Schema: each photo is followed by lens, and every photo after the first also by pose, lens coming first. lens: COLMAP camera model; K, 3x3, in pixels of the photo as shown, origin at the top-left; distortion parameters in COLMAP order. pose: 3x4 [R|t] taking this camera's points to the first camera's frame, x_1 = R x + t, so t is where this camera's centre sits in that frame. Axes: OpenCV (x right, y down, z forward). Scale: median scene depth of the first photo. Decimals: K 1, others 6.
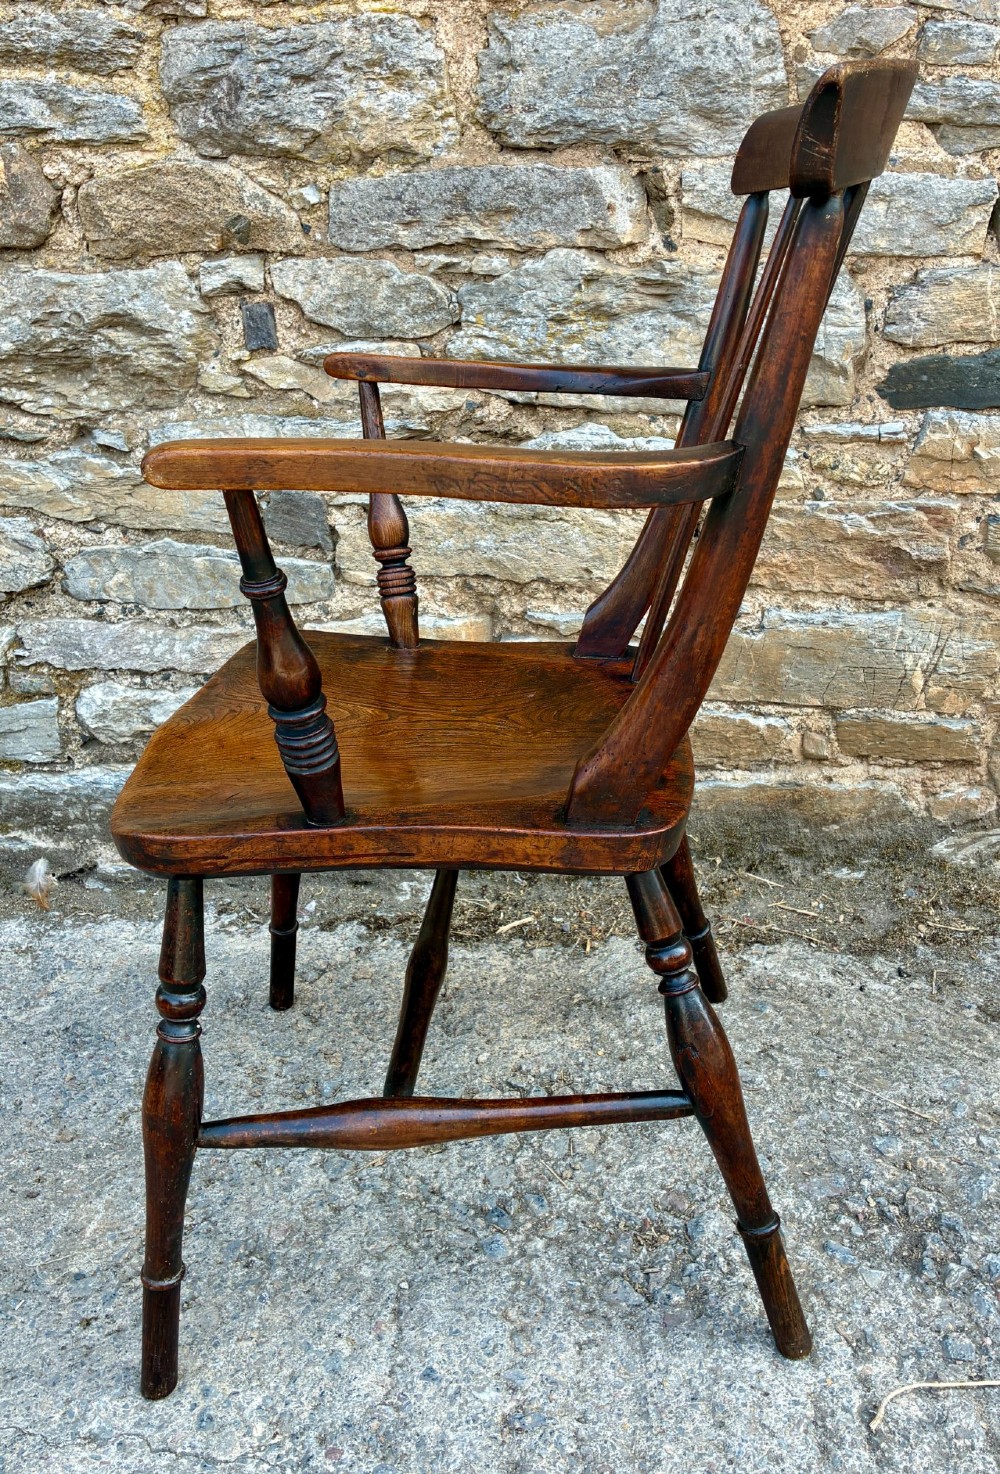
lens RADIAL K [[1332.8, 0, 514.1], [0, 1332.8, 667.0], [0, 0, 1]] dist [0.023704, -0.014683]
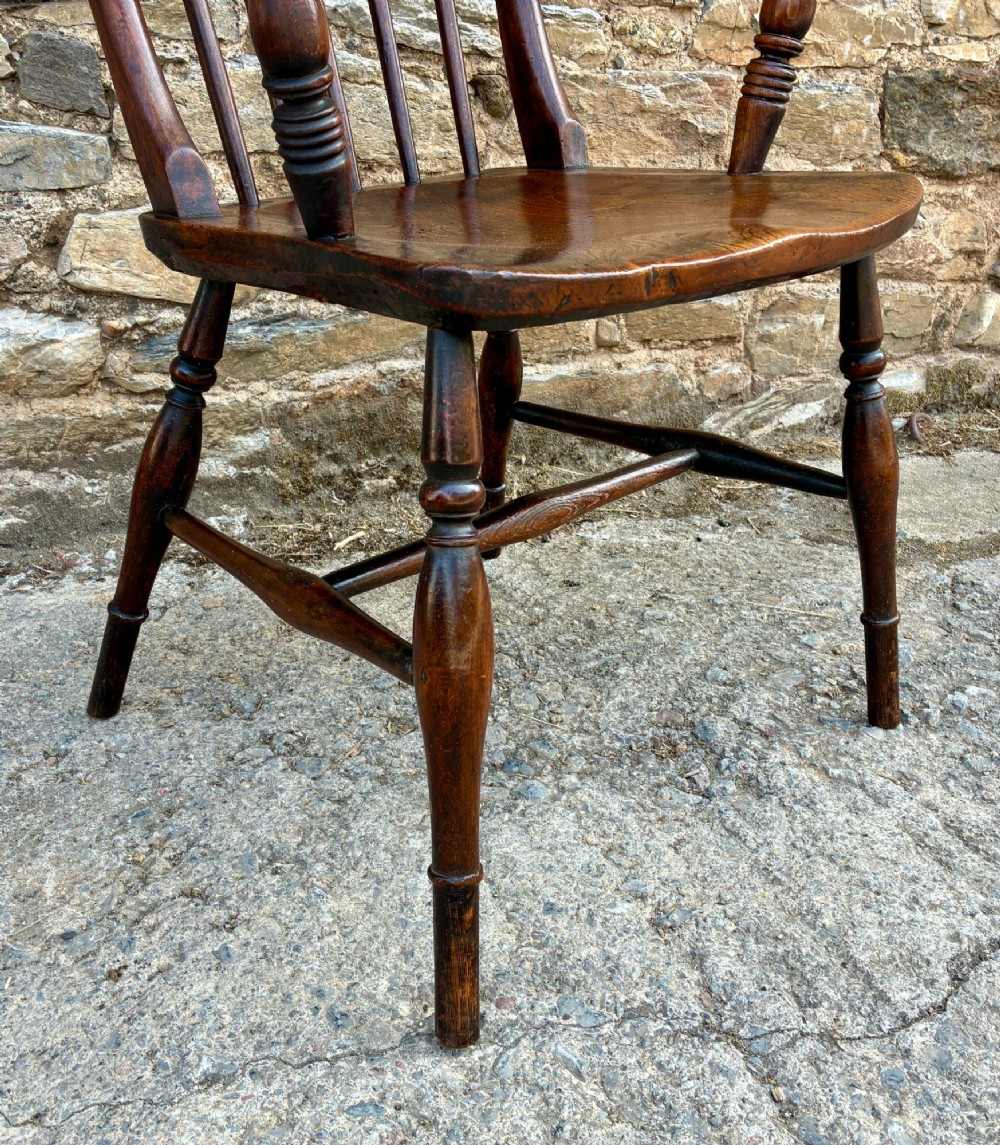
lens RADIAL K [[1167.9, 0, 500.9], [0, 1167.9, 578.6], [0, 0, 1]] dist [0.021568, 0.000000]
pose [[0.903773, -0.135665, 0.405944, -0.267050], [0.093424, 0.988096, 0.122224, 0.140598], [-0.417693, -0.072538, 0.905688, 0.210840]]
